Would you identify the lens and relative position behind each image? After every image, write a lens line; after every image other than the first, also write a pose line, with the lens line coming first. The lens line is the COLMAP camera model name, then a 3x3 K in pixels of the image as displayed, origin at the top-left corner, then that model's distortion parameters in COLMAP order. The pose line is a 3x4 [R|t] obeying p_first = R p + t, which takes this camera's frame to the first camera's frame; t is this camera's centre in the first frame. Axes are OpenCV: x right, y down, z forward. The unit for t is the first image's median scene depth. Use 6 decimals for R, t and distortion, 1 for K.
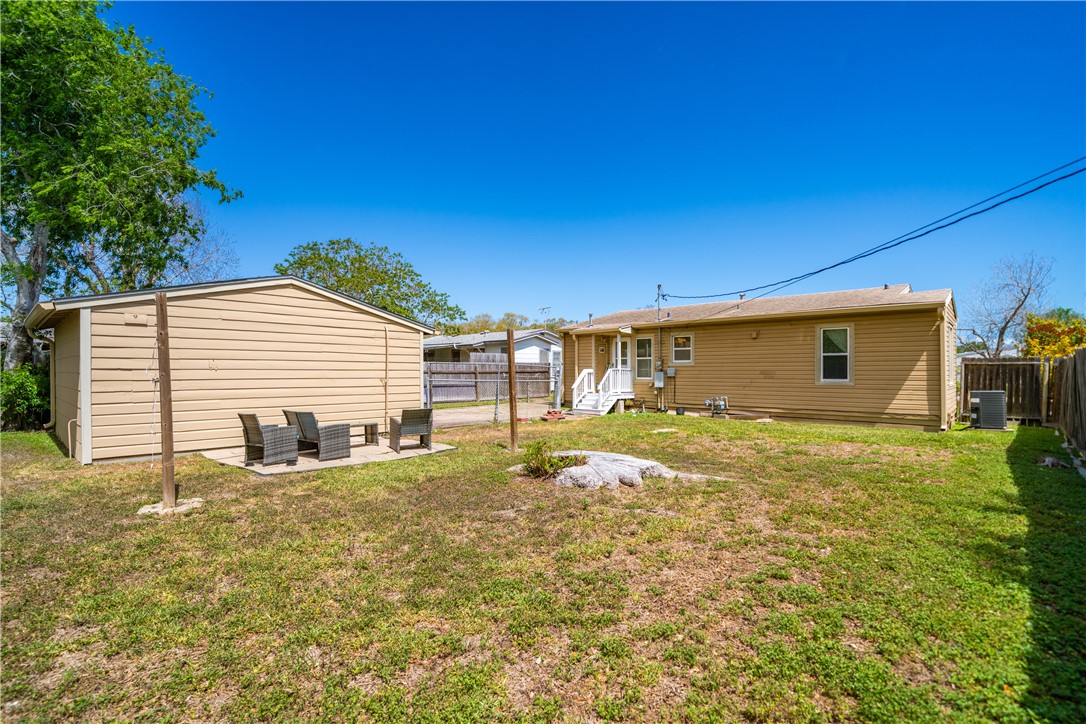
lens RADIAL K [[493.3, 0, 543.9], [0, 493.3, 366.1], [0, 0, 1]] dist [-0.000306, -0.000460]
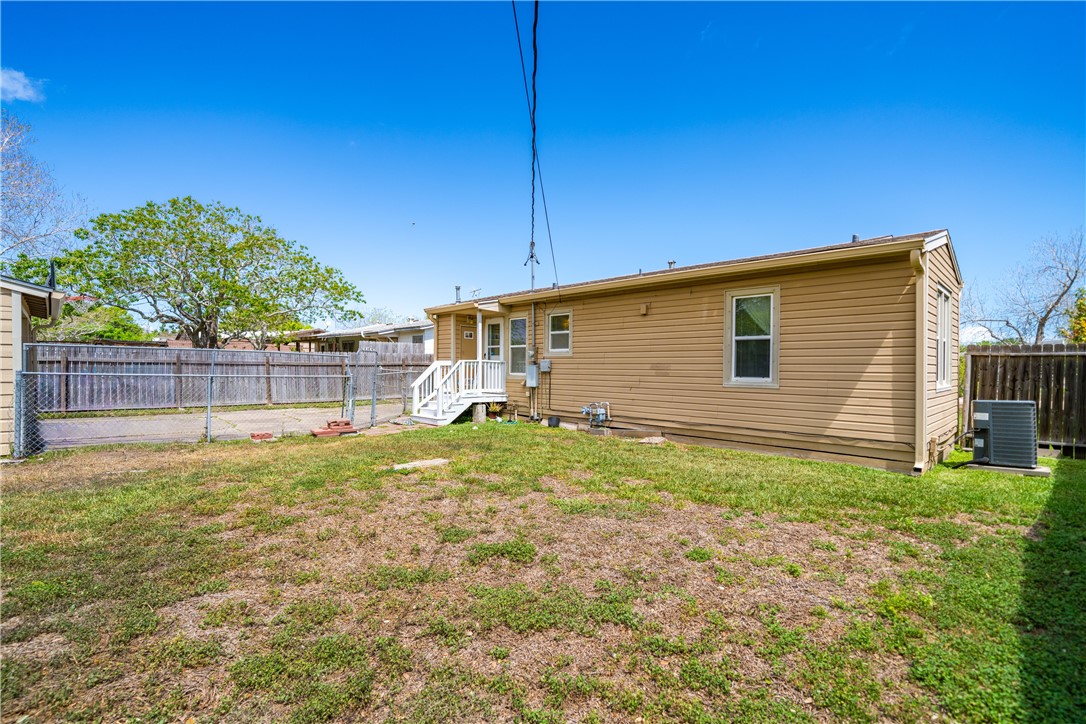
lens RADIAL K [[493.3, 0, 542.2], [0, 493.3, 367.2], [0, 0, 1]] dist [-0.000306, -0.000460]
pose [[0.998946, 0.007824, -0.045239, 0.318751], [-0.007309, 0.999907, 0.011521, 0.007331], [0.045325, -0.011178, 0.998910, 0.330152]]
